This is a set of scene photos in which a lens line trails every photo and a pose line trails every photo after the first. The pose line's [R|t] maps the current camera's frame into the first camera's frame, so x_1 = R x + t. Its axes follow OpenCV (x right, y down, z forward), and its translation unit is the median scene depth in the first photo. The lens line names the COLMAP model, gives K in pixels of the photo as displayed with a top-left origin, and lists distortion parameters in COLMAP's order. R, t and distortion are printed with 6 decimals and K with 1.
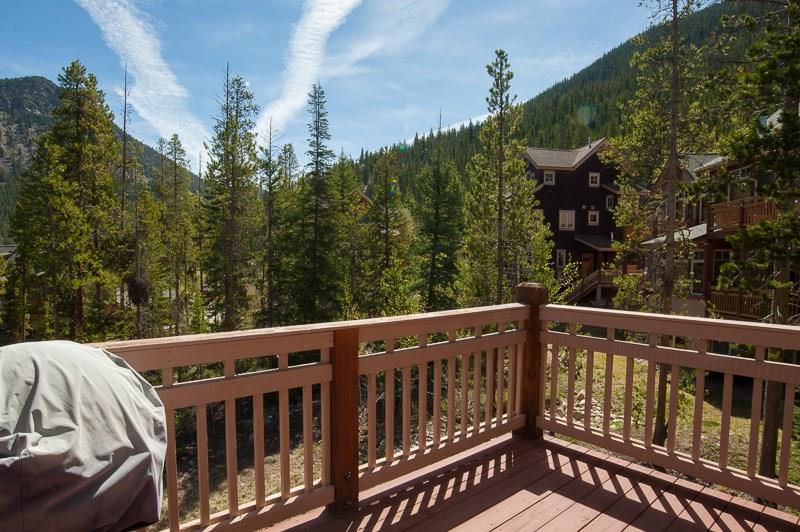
lens RADIAL K [[434.1, 0, 365.5], [0, 434.1, 273.1], [0, 0, 1]] dist [-0.061417, 0.016681]
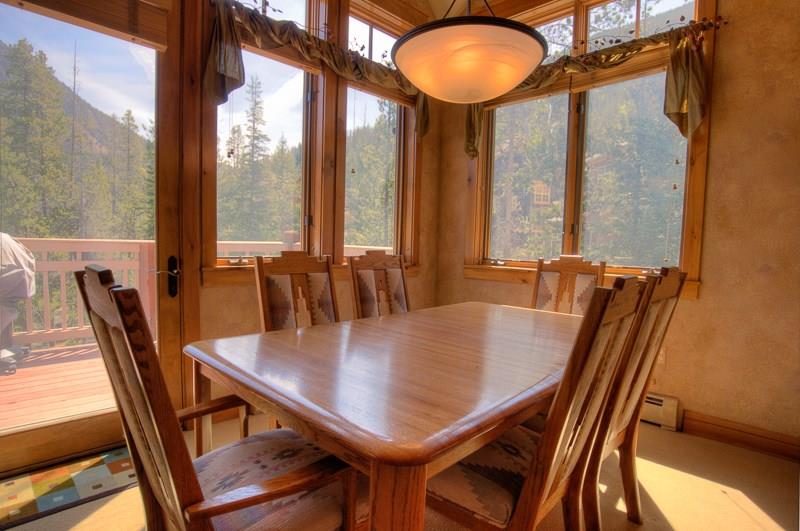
lens RADIAL K [[434.1, 0, 404.3], [0, 434.1, 263.3], [0, 0, 1]] dist [-0.061417, 0.016681]
pose [[0.991565, 0.016532, 0.128550, 0.148102], [-0.019229, 0.999620, 0.019766, 0.026783], [-0.128175, -0.022071, 0.991506, -0.185967]]
